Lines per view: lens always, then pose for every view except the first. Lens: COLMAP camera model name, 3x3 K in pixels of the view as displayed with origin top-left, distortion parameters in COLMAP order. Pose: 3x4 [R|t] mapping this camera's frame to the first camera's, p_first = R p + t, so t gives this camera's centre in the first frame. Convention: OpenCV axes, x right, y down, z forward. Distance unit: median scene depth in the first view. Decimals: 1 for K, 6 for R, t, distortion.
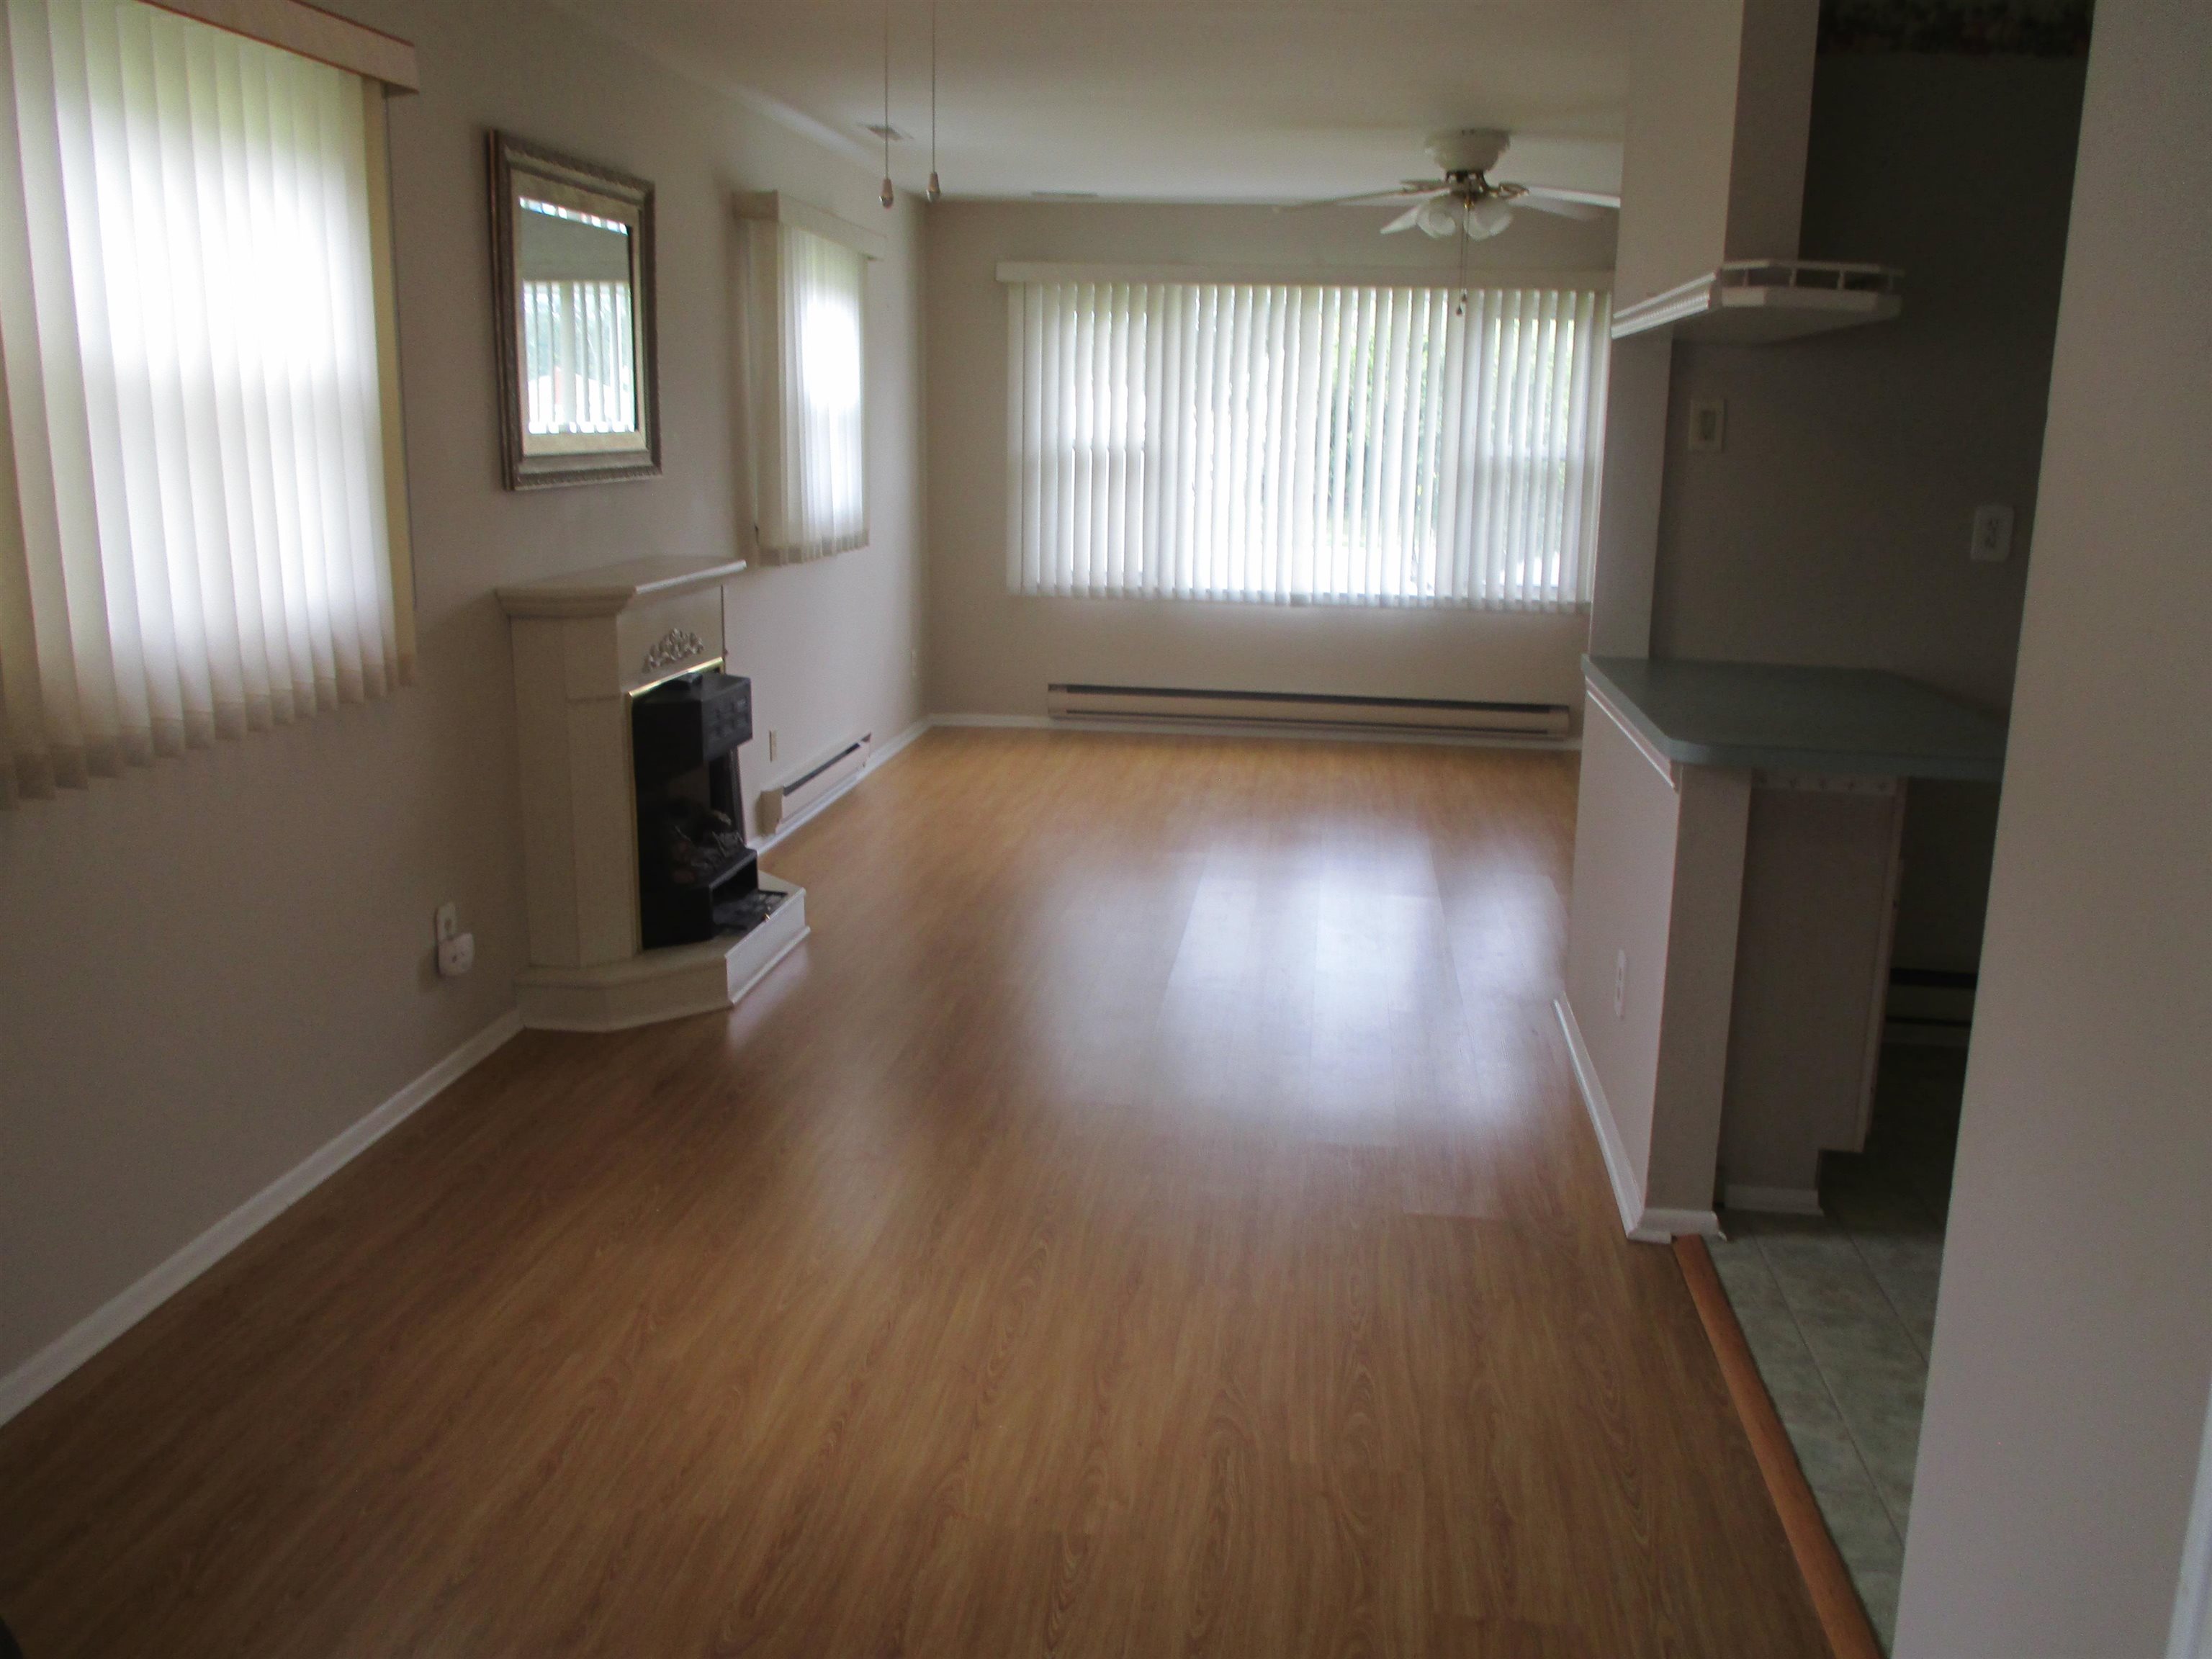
lens RADIAL K [[1854.3, 0, 1106.1], [0, 1854.3, 805.7], [0, 0, 1]] dist [-0.031350, 0.006637]
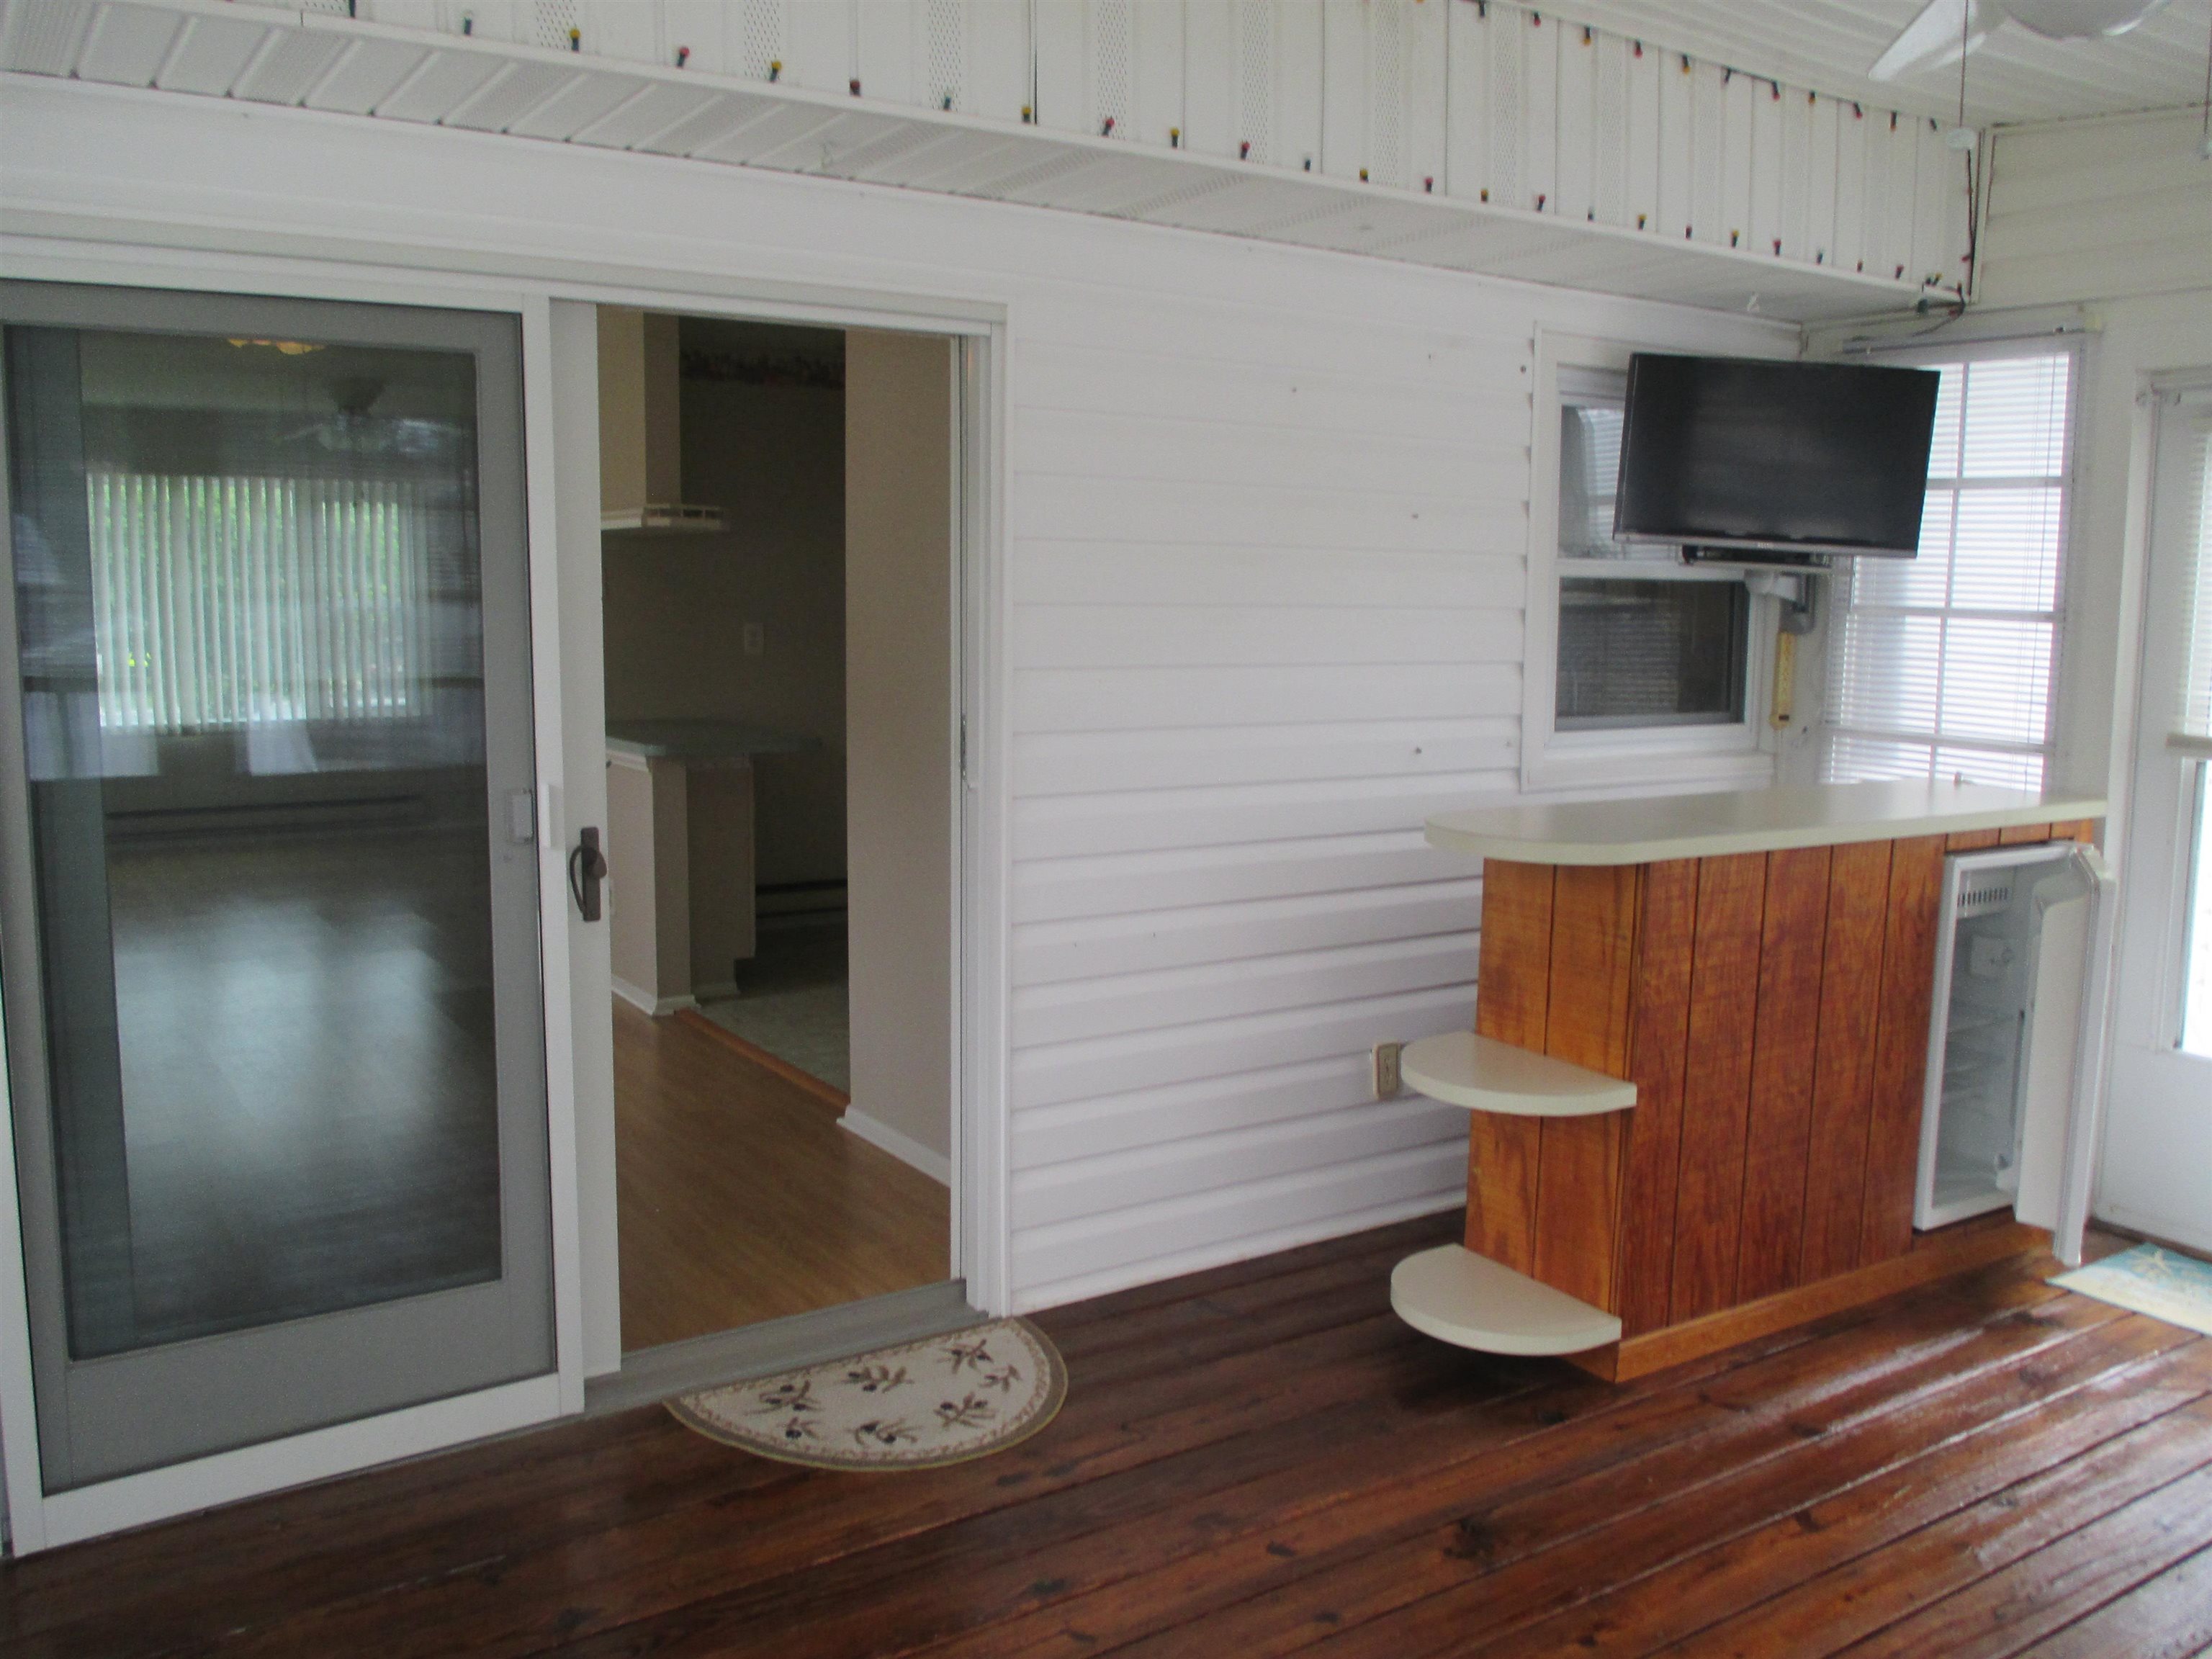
lens RADIAL K [[1854.3, 0, 1106.1], [0, 1854.3, 805.7], [0, 0, 1]] dist [-0.031350, 0.006637]
pose [[0.760766, -0.093656, 0.642234, -0.334151], [0.143199, 0.989369, -0.025350, 0.083848], [-0.633032, 0.111253, 0.766090, -0.451865]]
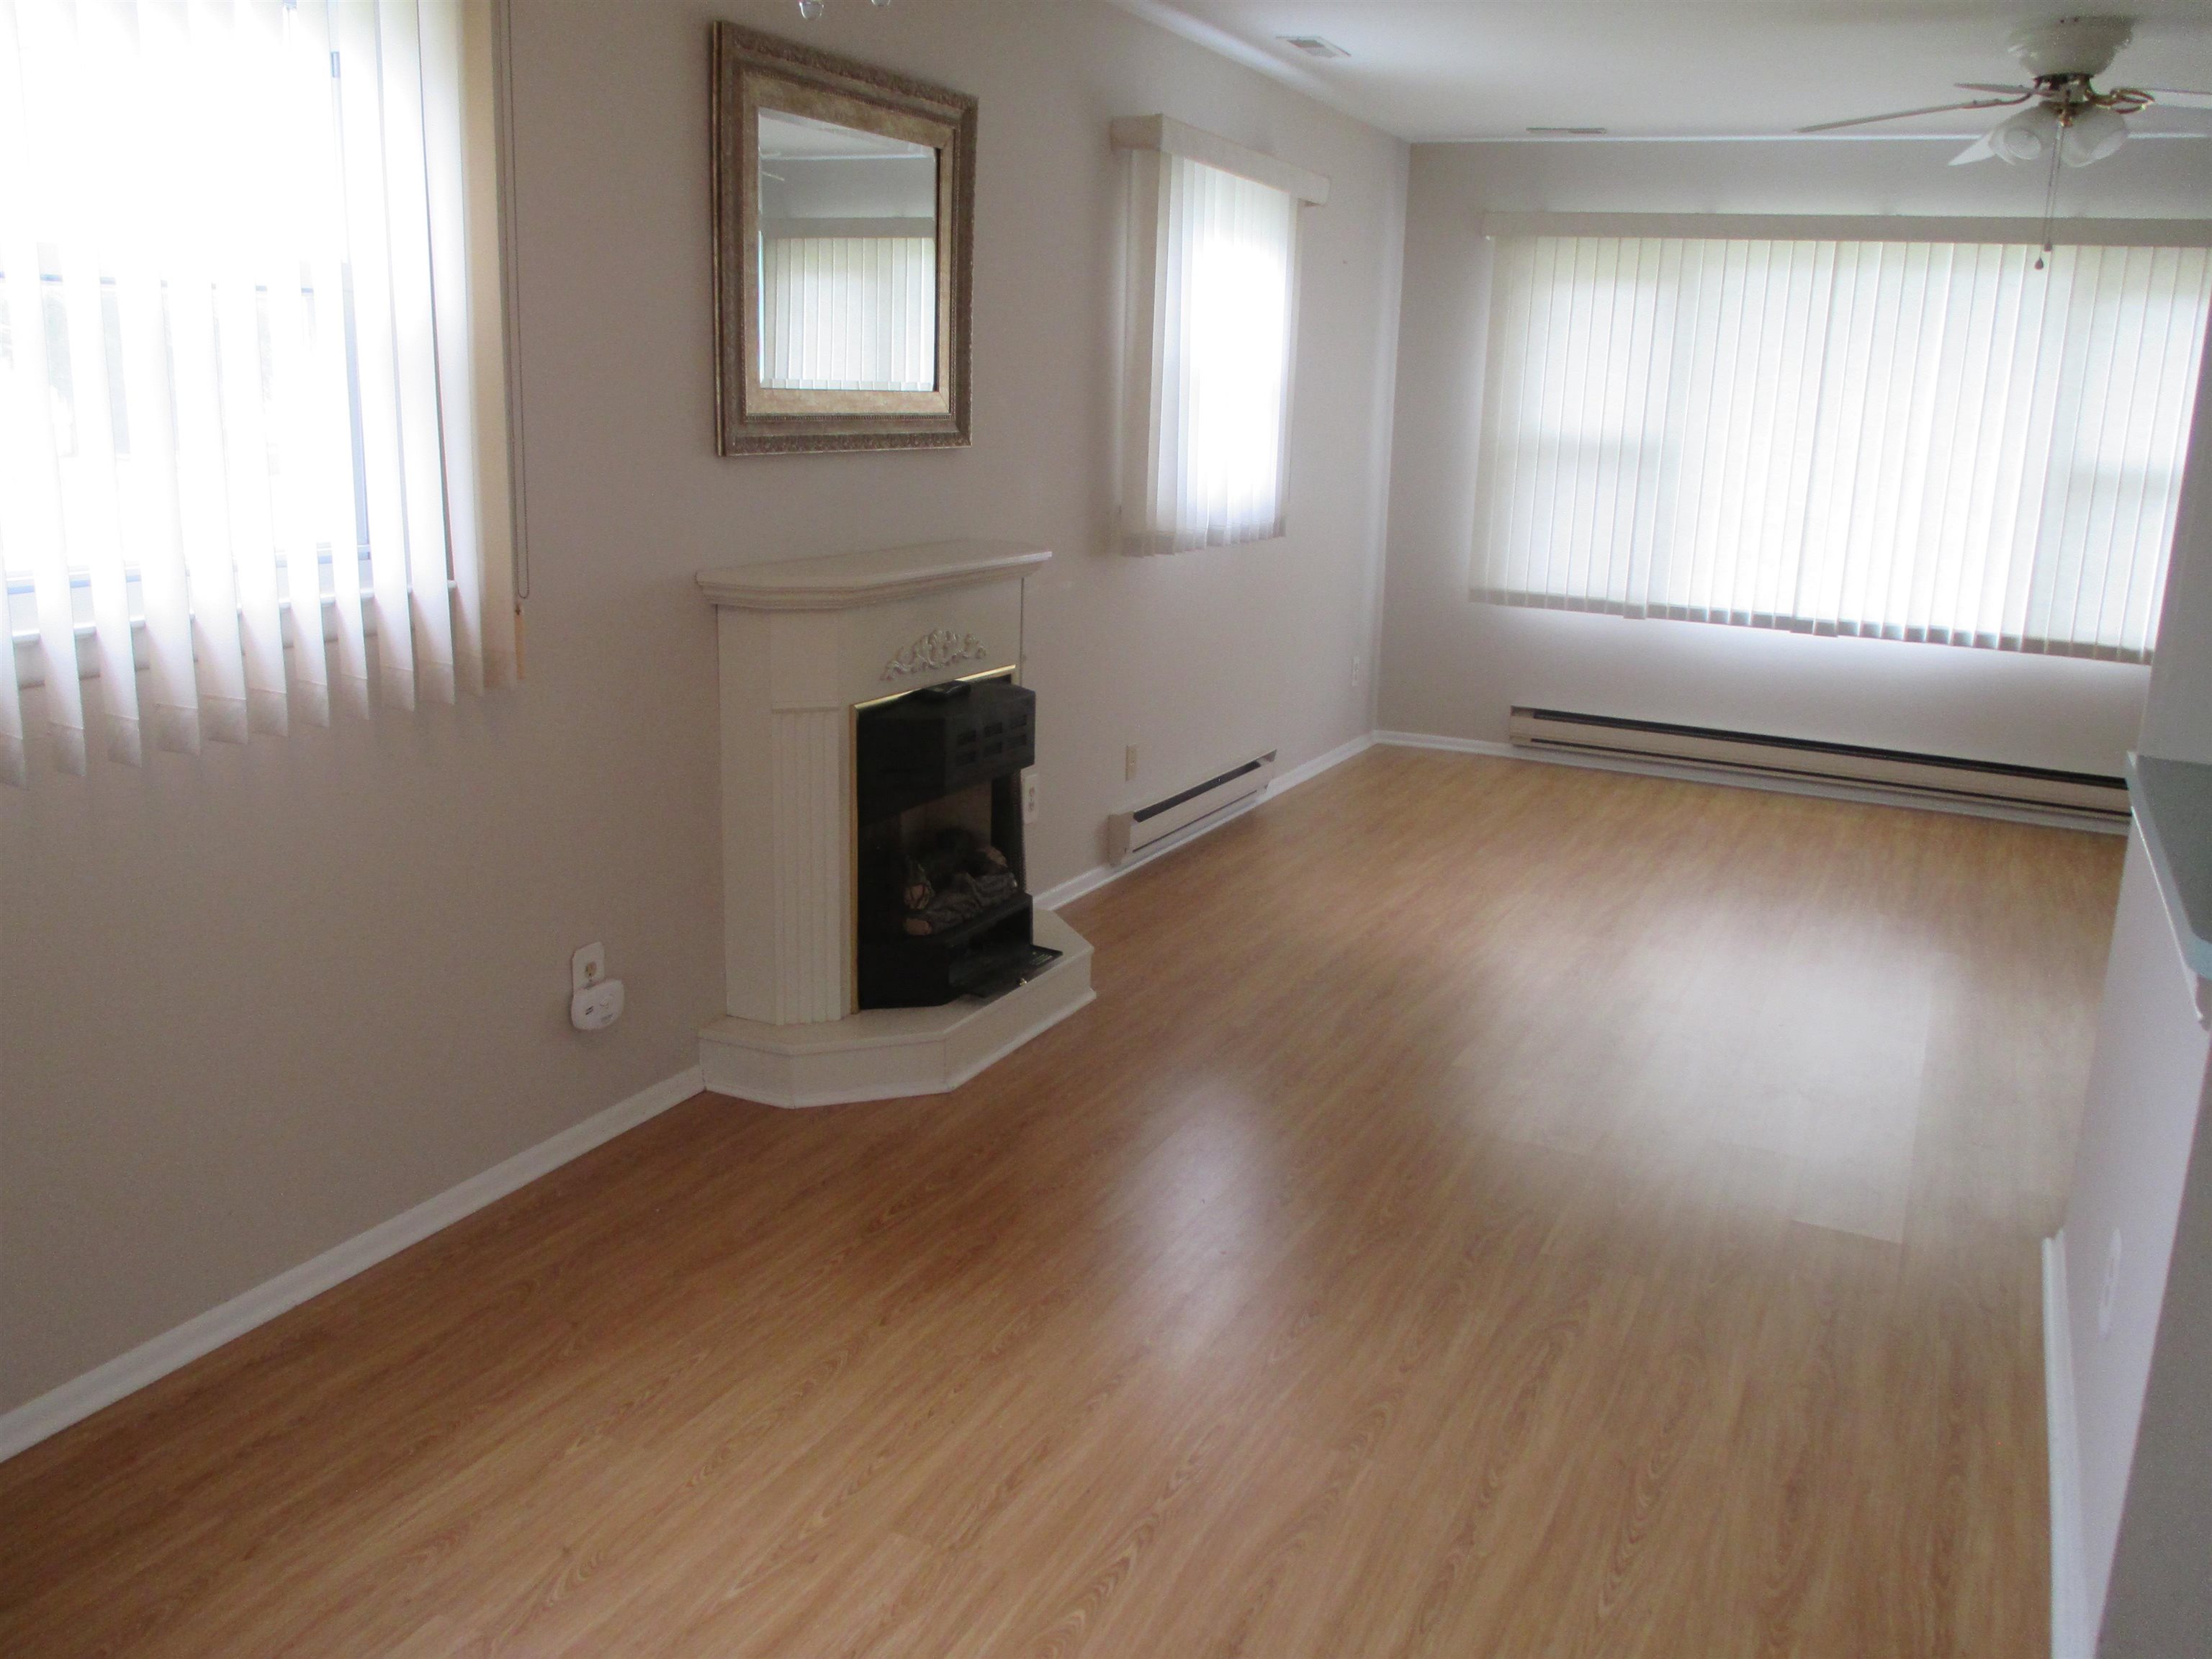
lens RADIAL K [[1854.3, 0, 1106.1], [0, 1854.3, 805.7], [0, 0, 1]] dist [-0.031350, 0.006637]
pose [[0.949278, 0.087629, -0.301981, 0.095182], [-0.084720, 0.996145, 0.022746, -0.040211], [0.302810, 0.003992, 0.953043, 0.217900]]
